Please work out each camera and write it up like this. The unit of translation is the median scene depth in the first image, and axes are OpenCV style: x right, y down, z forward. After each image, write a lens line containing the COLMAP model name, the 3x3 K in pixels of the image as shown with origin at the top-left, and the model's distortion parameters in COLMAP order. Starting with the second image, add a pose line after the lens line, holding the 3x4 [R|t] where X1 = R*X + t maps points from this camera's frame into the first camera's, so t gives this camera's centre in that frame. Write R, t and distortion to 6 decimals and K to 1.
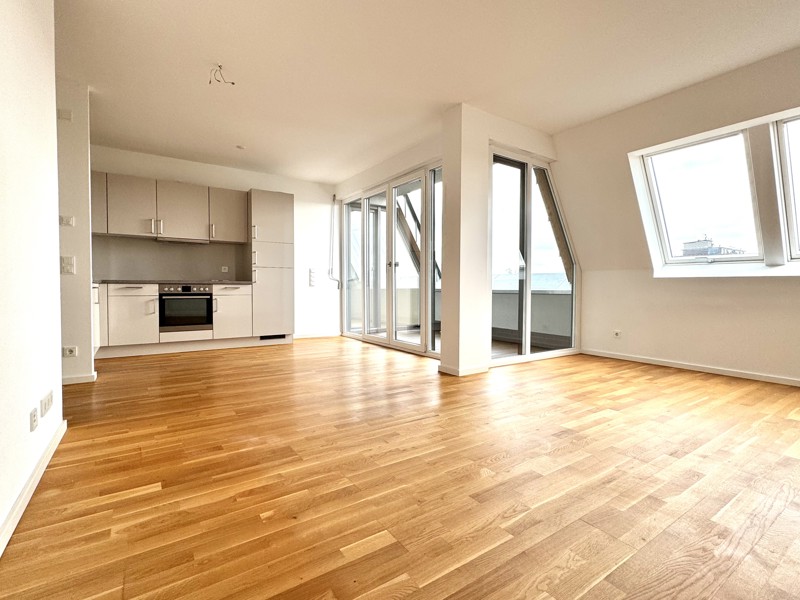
lens RADIAL K [[390.4, 0, 399.8], [0, 390.4, 298.0], [0, 0, 1]] dist [-0.000008, 0.000007]
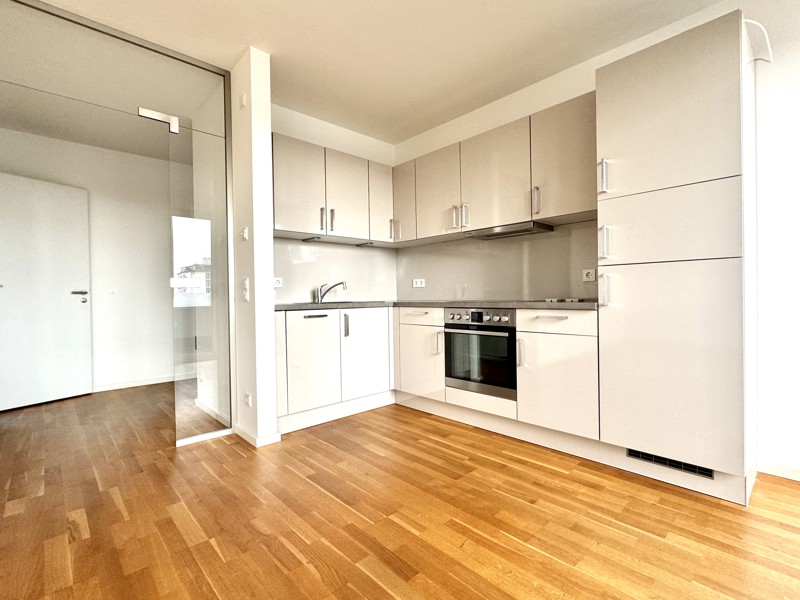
lens RADIAL K [[381.5, 0, 399.2], [0, 381.5, 295.3], [0, 0, 1]] dist [0.002217, 0.000201]
pose [[0.145791, -0.001937, -0.989314, -0.023200], [-0.009714, 0.999947, -0.003389, -0.049753], [0.989268, 0.010104, 0.145765, 0.786500]]
